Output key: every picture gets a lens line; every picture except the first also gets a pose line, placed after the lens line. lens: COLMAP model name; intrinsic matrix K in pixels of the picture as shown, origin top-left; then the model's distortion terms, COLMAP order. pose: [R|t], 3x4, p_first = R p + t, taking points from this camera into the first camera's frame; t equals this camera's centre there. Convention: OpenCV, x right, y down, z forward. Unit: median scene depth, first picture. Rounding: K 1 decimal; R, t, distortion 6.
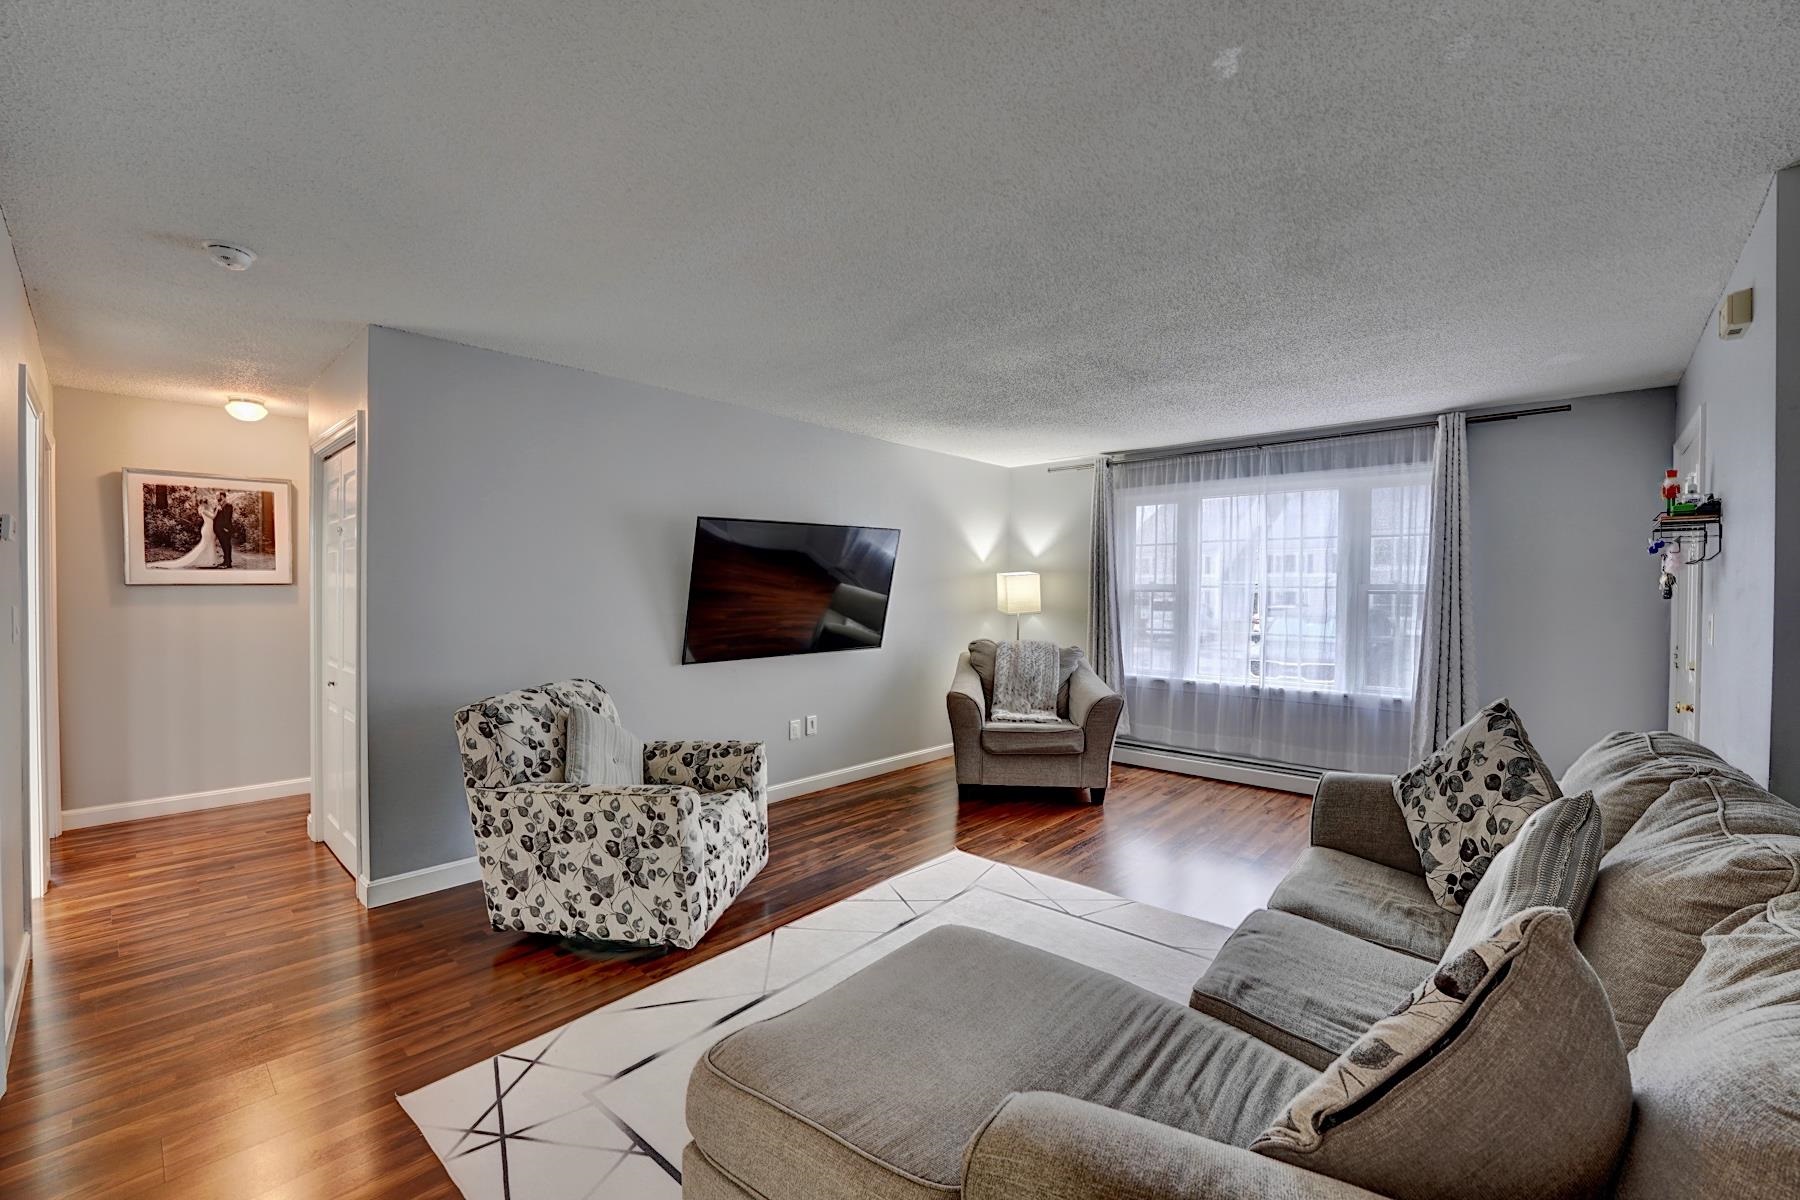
lens RADIAL K [[750.9, 0, 892.1], [0, 750.9, 599.3], [0, 0, 1]] dist [-0.024029, -0.000395]
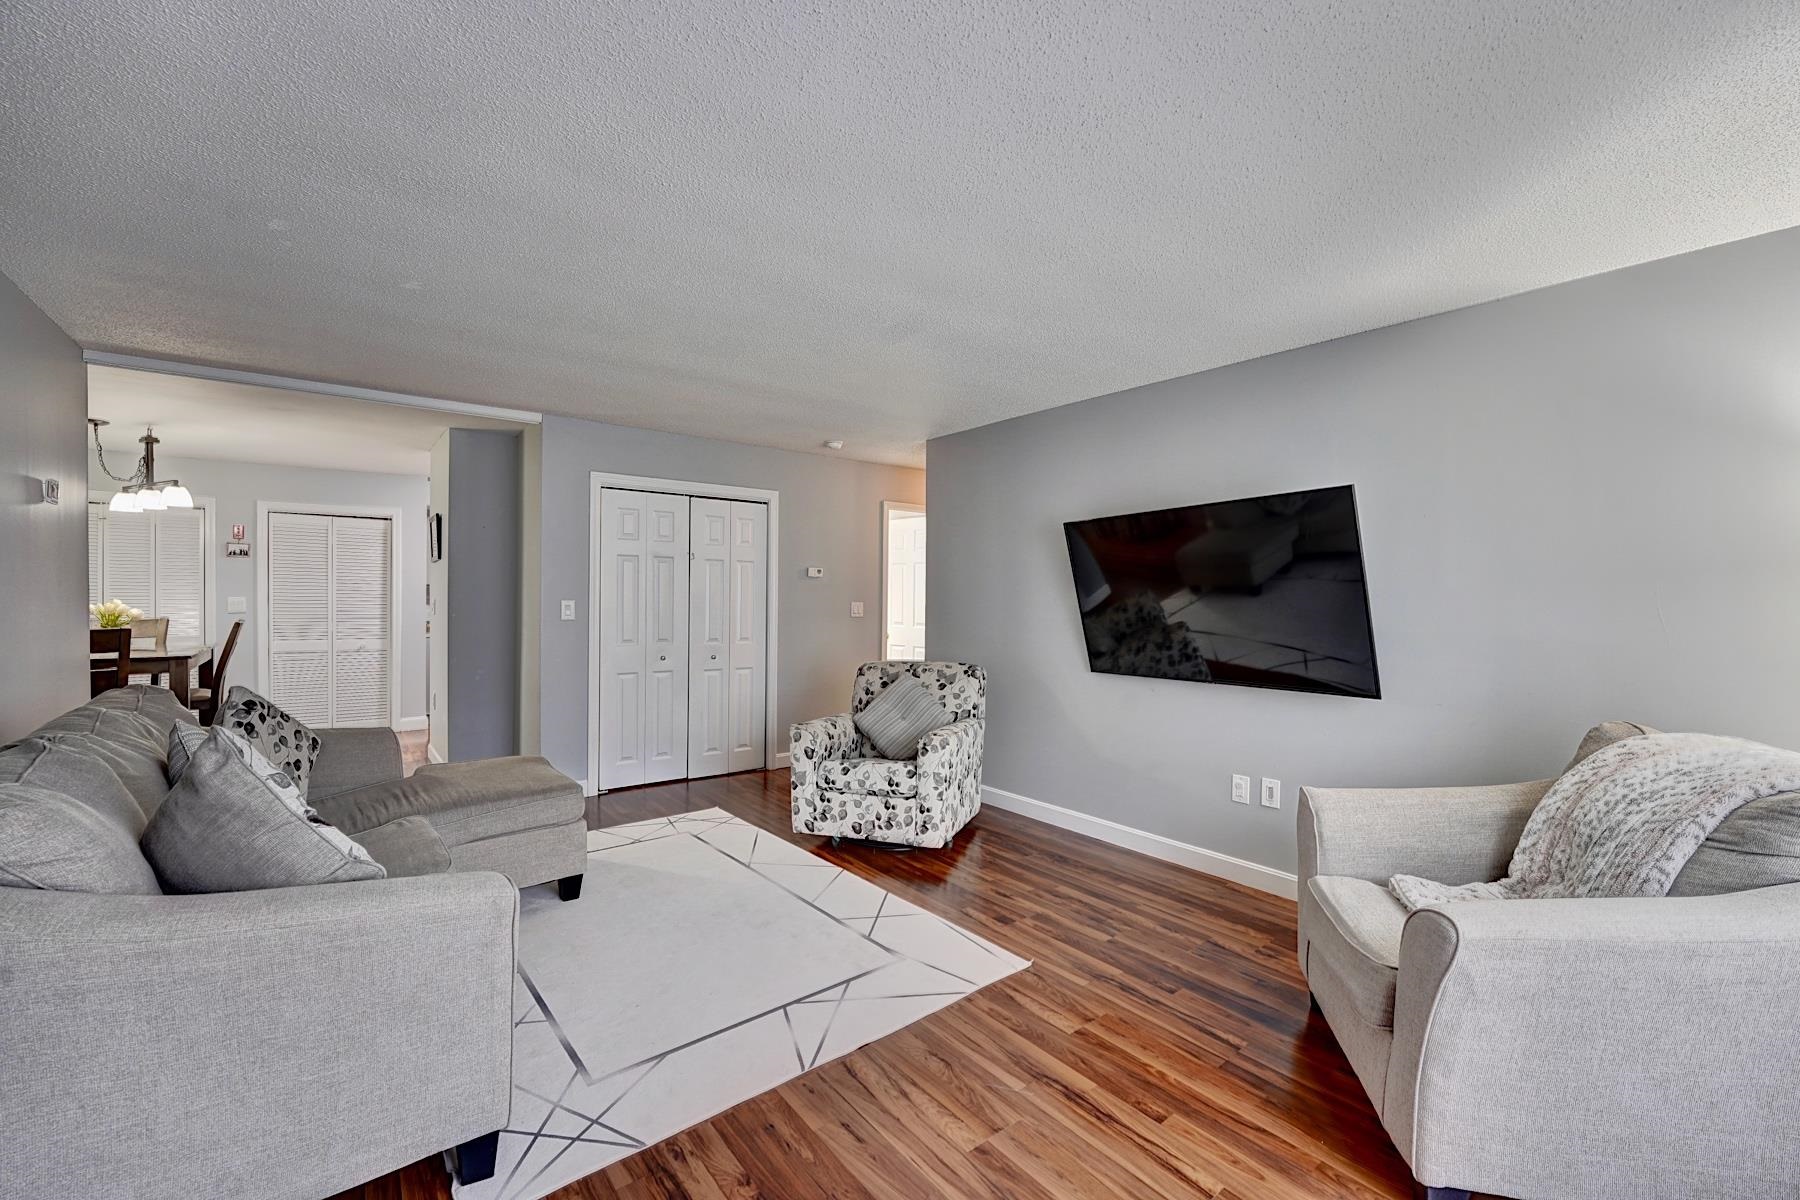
lens RADIAL K [[750.9, 0, 891.3], [0, 750.9, 599.2], [0, 0, 1]] dist [-0.024029, -0.000395]
pose [[-0.206837, -0.007959, -0.978343, 0.762818], [-0.020160, 0.999789, -0.003872, 0.000520], [0.978168, 0.018923, -0.206954, 0.971371]]
